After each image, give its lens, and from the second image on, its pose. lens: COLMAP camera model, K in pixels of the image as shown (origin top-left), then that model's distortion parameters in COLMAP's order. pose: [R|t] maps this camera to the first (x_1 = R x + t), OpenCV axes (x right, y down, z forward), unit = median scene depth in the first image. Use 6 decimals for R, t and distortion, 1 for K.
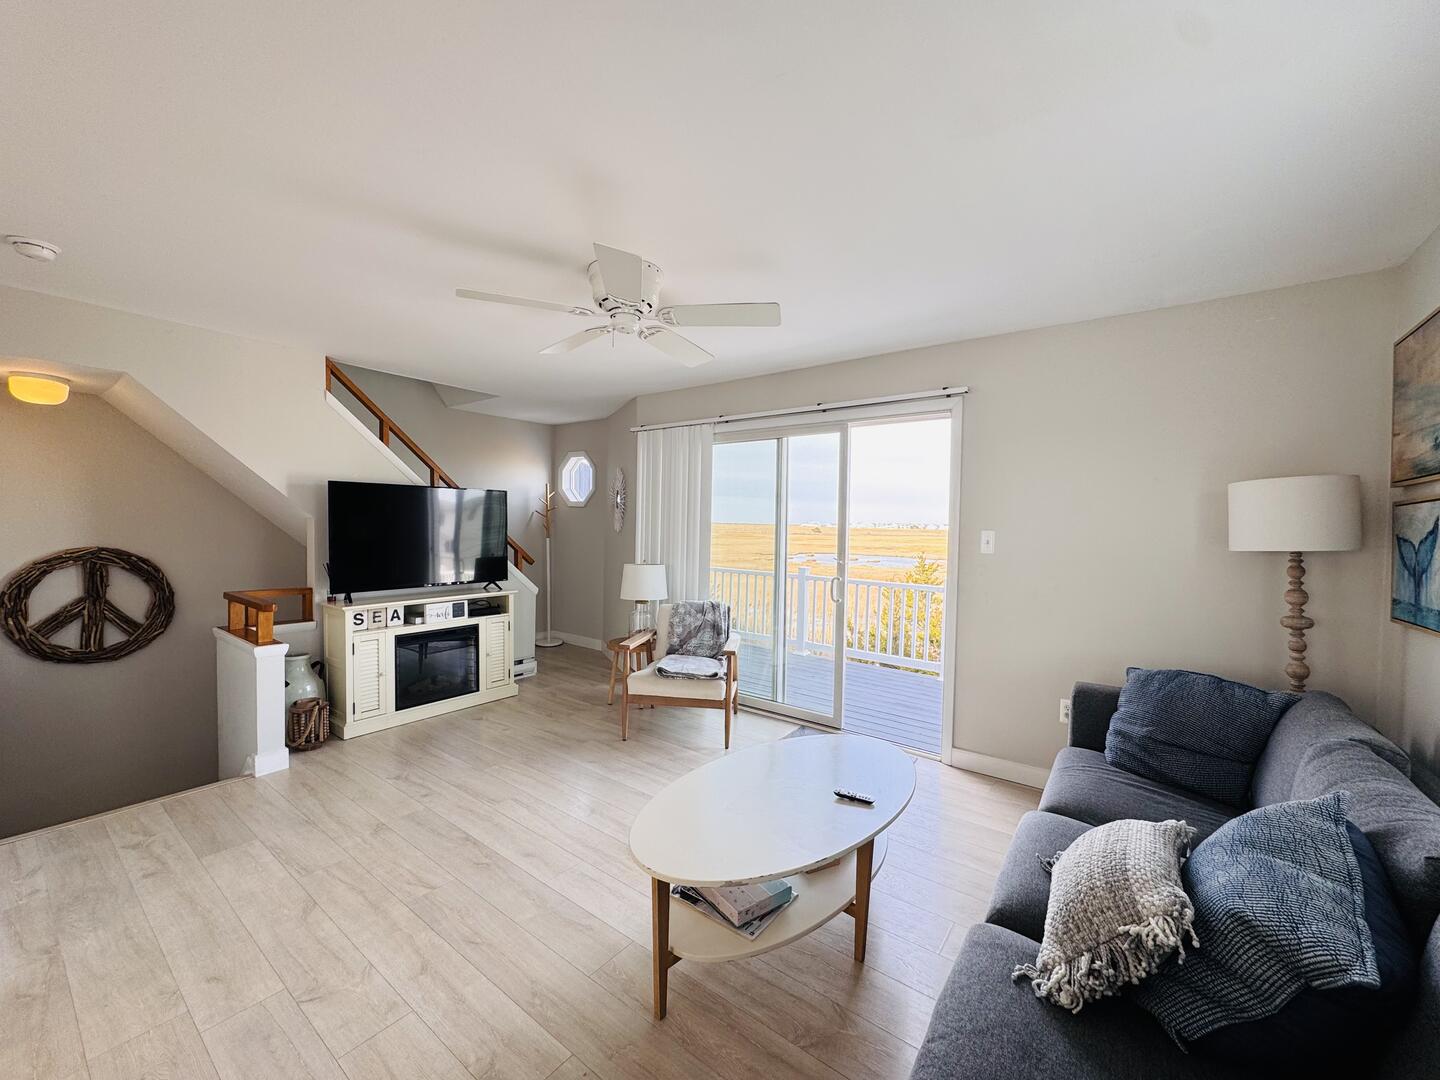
lens RADIAL K [[571.8, 0, 716.9], [0, 571.8, 542.6], [0, 0, 1]] dist [-0.002445, 0.000492]
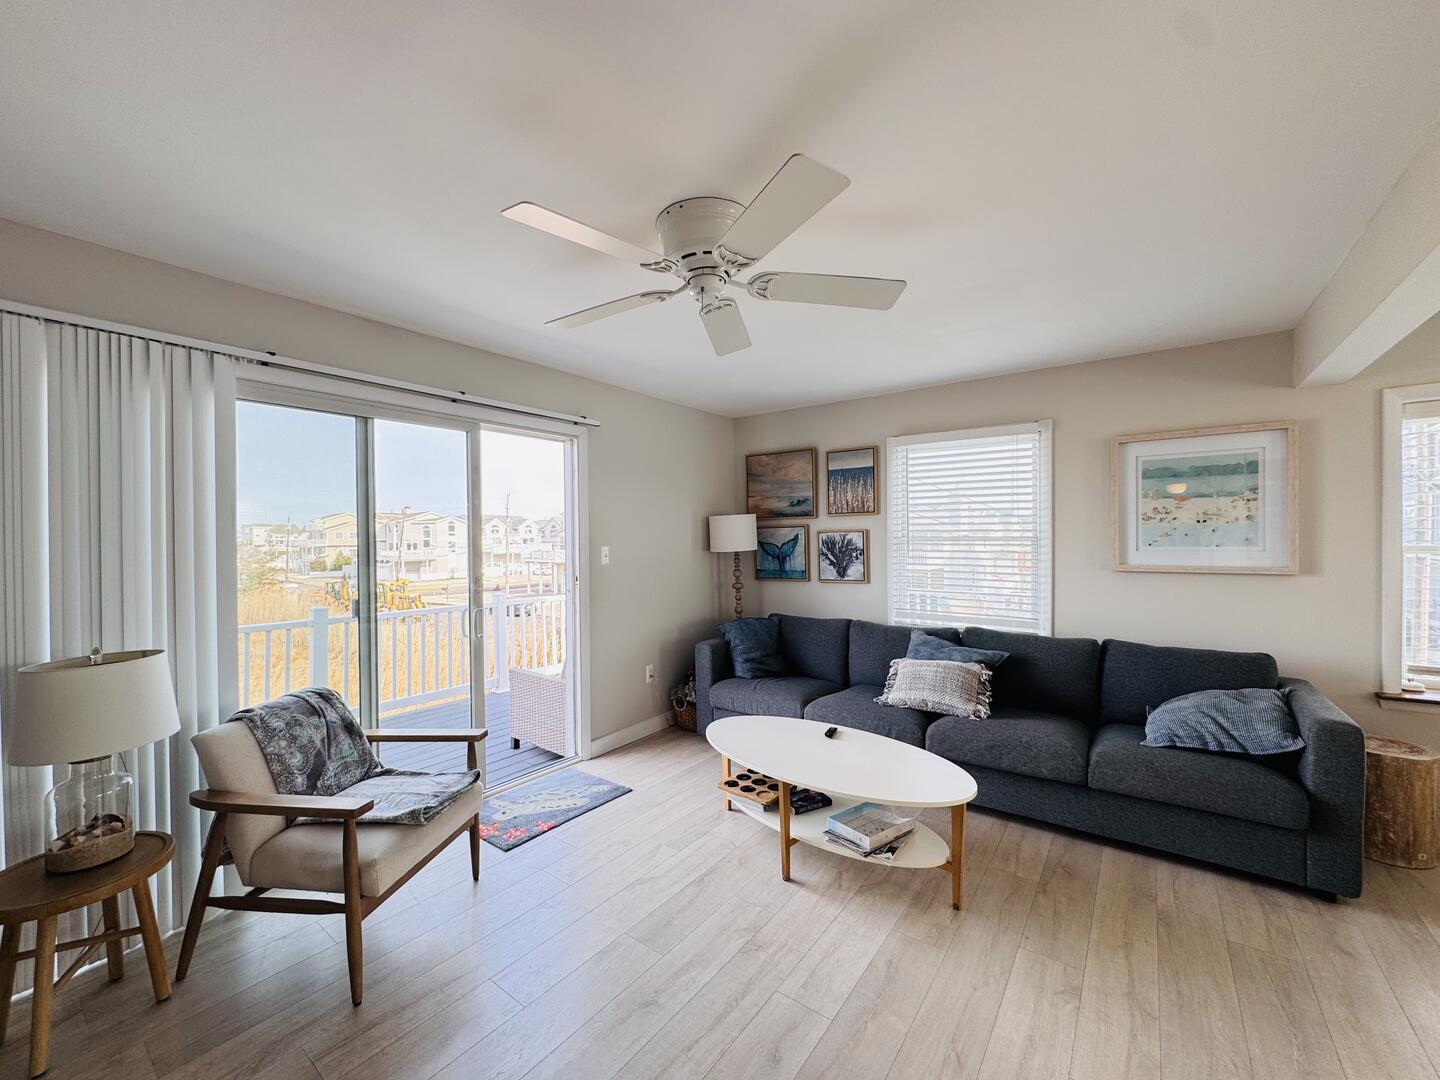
lens RADIAL K [[571.8, 0, 718.0], [0, 571.8, 541.4], [0, 0, 1]] dist [-0.002445, 0.000492]
pose [[-0.003618, -0.024674, 0.999689, -0.650060], [0.040732, 0.998862, 0.024801, -0.045319], [-0.999164, 0.040809, -0.002609, 0.695758]]
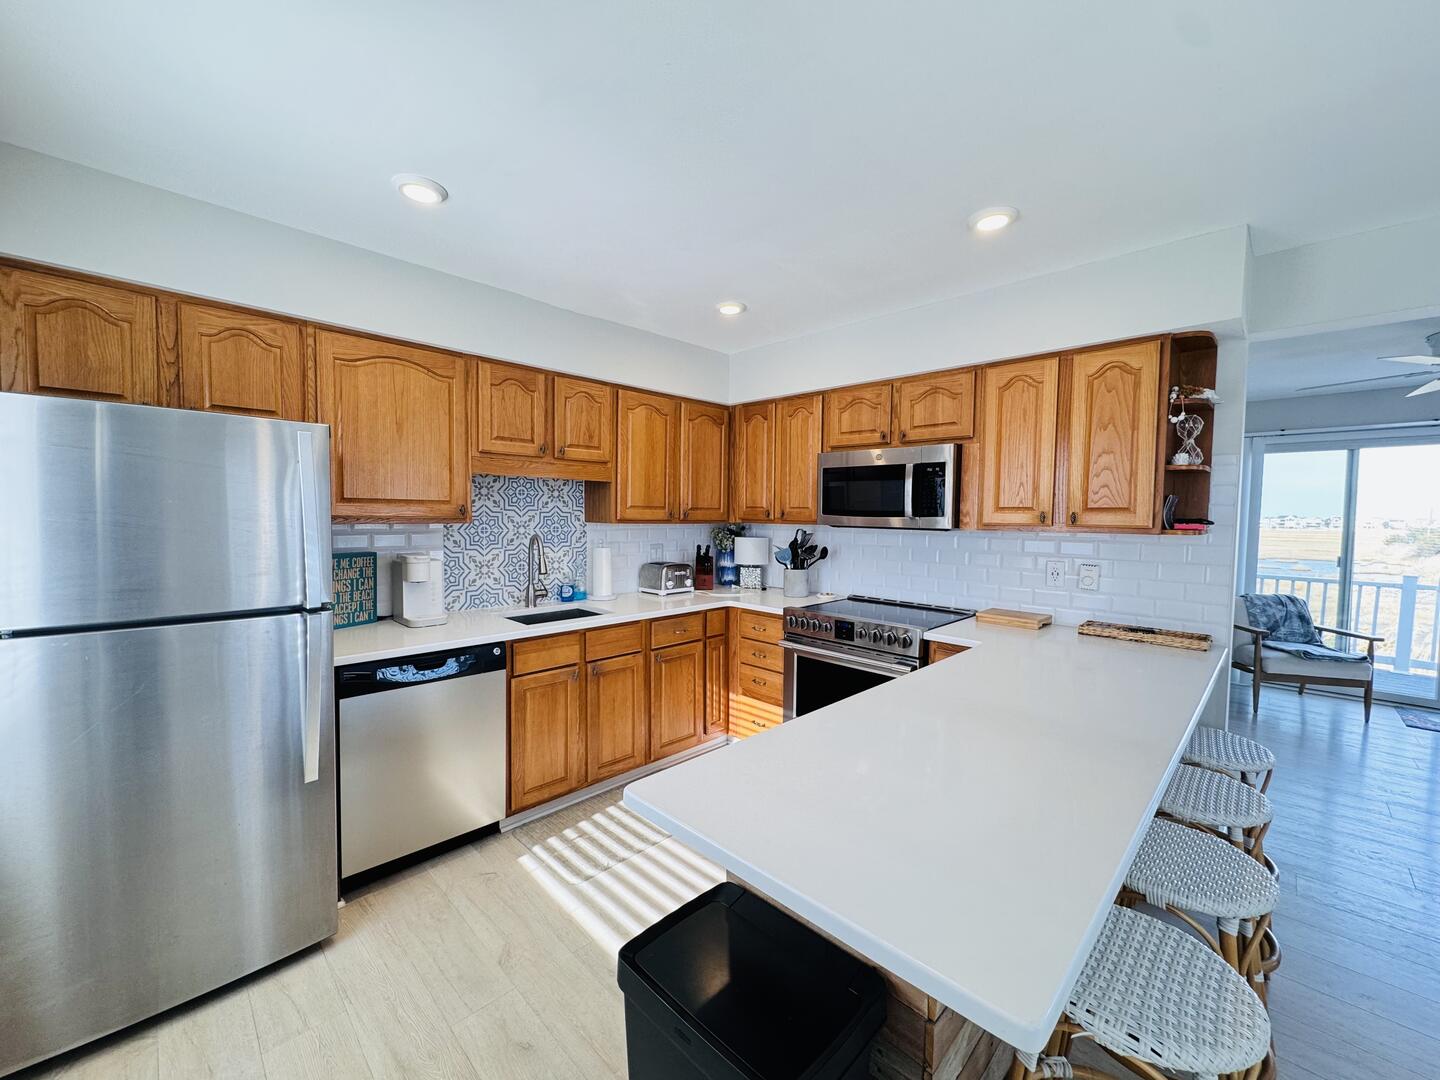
lens RADIAL K [[571.8, 0, 719.3], [0, 571.8, 544.2], [0, 0, 1]] dist [-0.002445, 0.000492]
pose [[0.990890, -0.000945, -0.134667, -1.123334], [0.003275, 0.999849, 0.017080, -0.023848], [0.134630, -0.017365, 0.990744, -0.315709]]
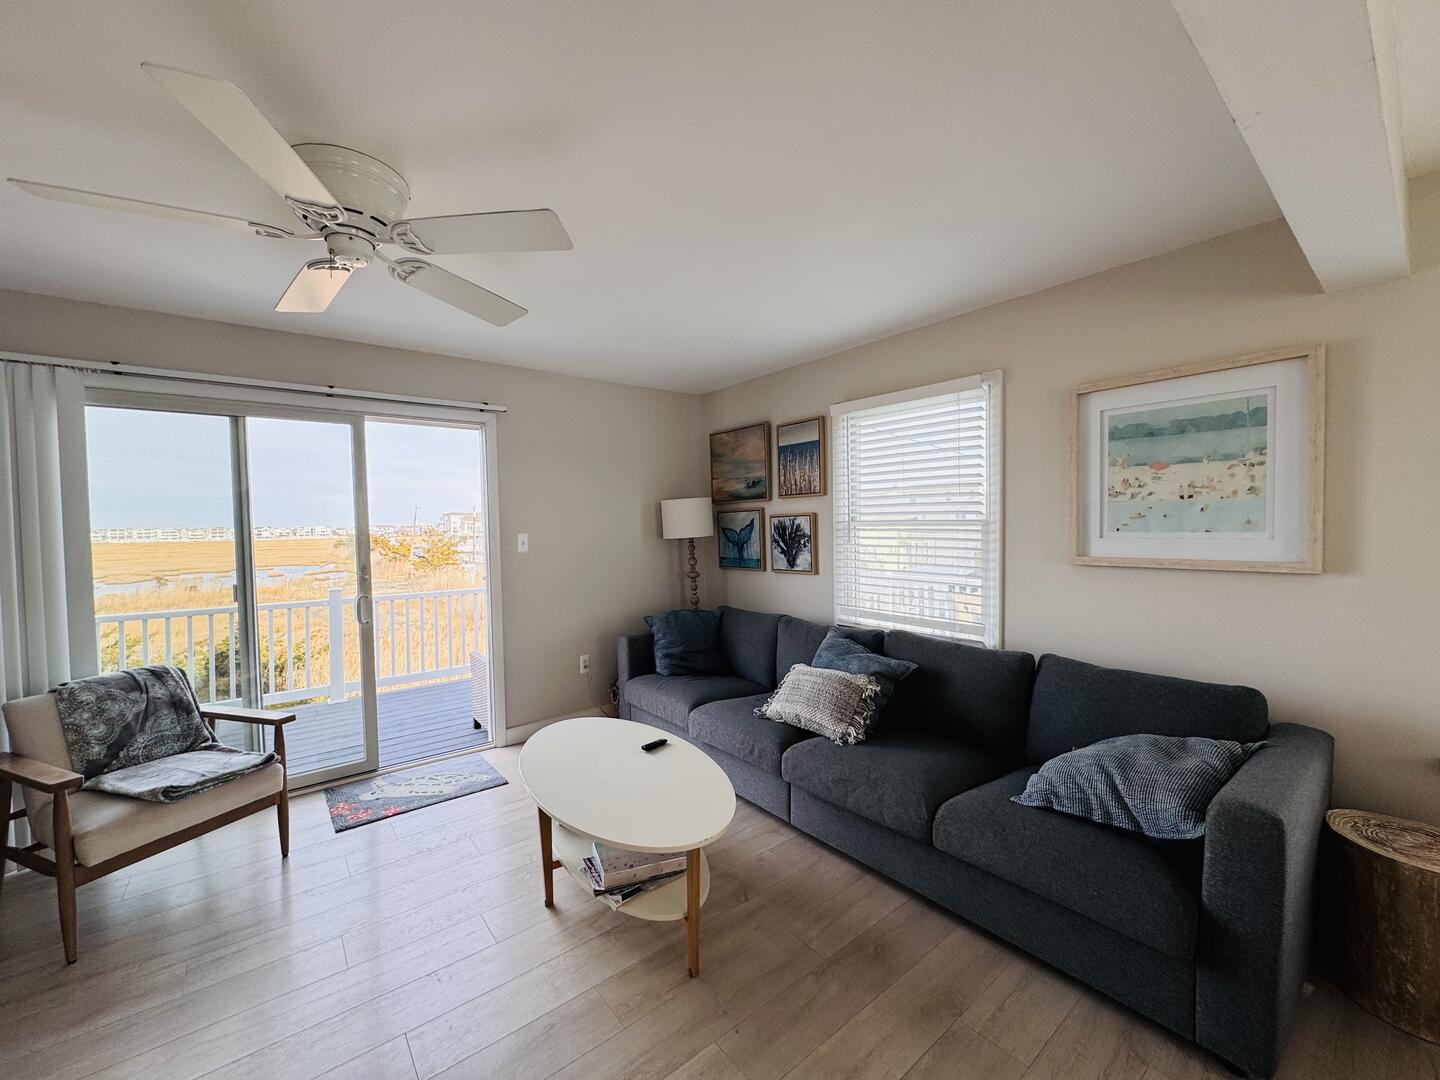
lens RADIAL K [[571.8, 0, 717.6], [0, 571.8, 541.0], [0, 0, 1]] dist [-0.002445, 0.000492]
pose [[0.248384, -0.052723, 0.967226, -0.510324], [0.053500, 0.997740, 0.040647, -0.028589], [-0.967183, 0.041651, 0.250644, 0.288934]]
